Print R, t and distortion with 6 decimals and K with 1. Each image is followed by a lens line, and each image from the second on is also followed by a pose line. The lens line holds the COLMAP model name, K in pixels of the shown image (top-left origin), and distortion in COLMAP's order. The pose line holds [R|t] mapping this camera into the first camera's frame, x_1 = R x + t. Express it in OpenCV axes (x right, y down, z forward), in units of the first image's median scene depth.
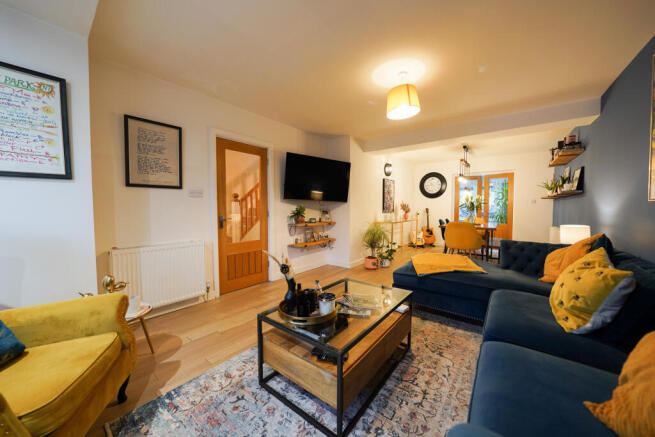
lens RADIAL K [[230.7, 0, 323.8], [0, 230.7, 217.7], [0, 0, 1]] dist [-0.012649, 0.000163]
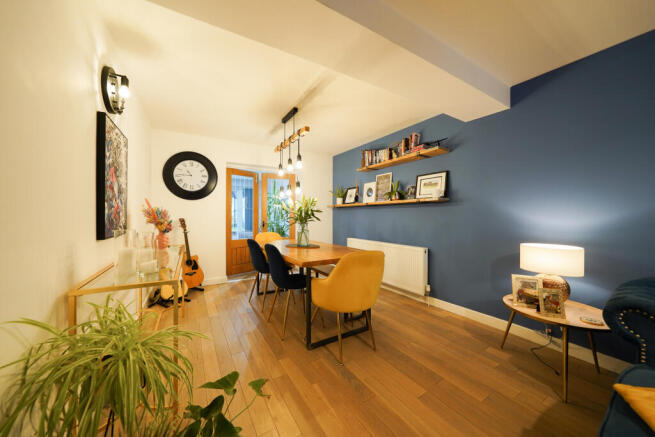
lens RADIAL K [[230.7, 0, 324.8], [0, 230.7, 218.3], [0, 0, 1]] dist [-0.012649, 0.000163]
pose [[0.356106, -0.009470, 0.934397, 0.137666], [0.036447, 0.999329, -0.003762, -0.046550], [-0.933734, 0.035395, 0.356213, 0.865069]]
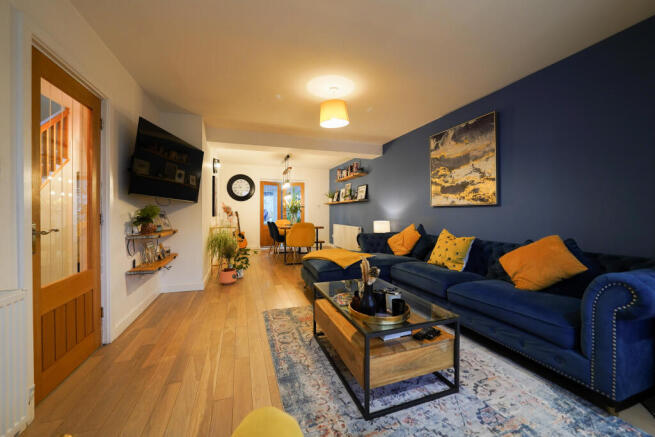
lens RADIAL K [[254.6, 0, 326.5], [0, 254.6, 211.6], [0, 0, 1]] dist [-0.018232, -0.000240]
pose [[0.542505, 0.002243, 0.840050, -0.380885], [0.035925, 0.999020, -0.025868, -0.000162], [-0.839284, 0.044213, 0.541892, 0.204529]]
